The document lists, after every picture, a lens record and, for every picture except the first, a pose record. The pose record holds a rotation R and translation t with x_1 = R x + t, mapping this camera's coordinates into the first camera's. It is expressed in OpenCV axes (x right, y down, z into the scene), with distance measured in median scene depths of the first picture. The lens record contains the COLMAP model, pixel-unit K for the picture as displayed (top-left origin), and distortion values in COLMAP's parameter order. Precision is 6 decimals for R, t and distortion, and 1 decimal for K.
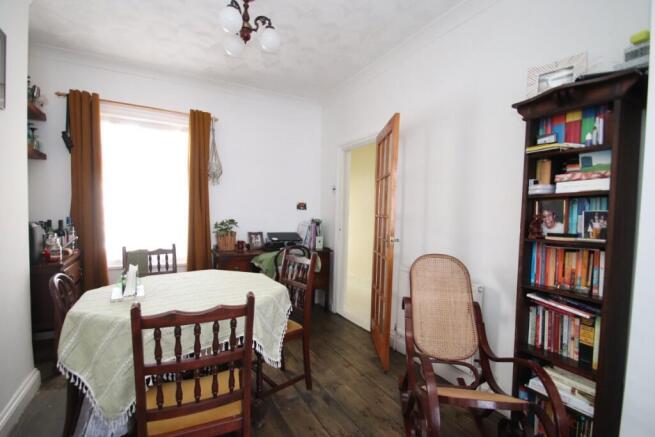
lens RADIAL K [[303.2, 0, 327.5], [0, 303.2, 218.5], [0, 0, 1]] dist [0.013500, -0.014262]
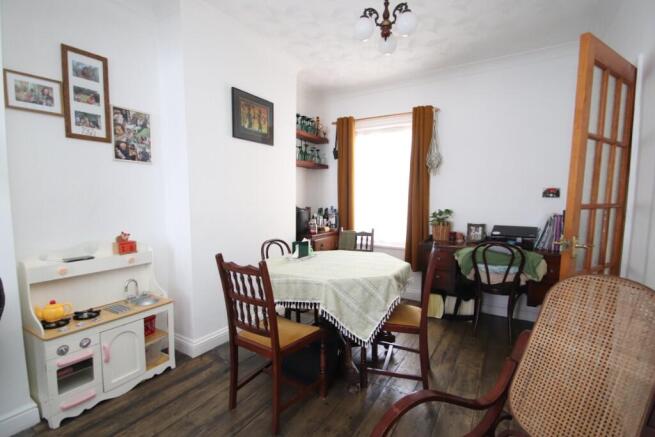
lens RADIAL K [[303.2, 0, 327.5], [0, 303.2, 218.5], [0, 0, 1]] dist [0.013500, -0.014262]
pose [[0.513518, 0.040462, -0.857125, 0.382081], [-0.011458, 0.999122, 0.040301, -0.002499], [0.858003, -0.010874, 0.513530, 0.196369]]
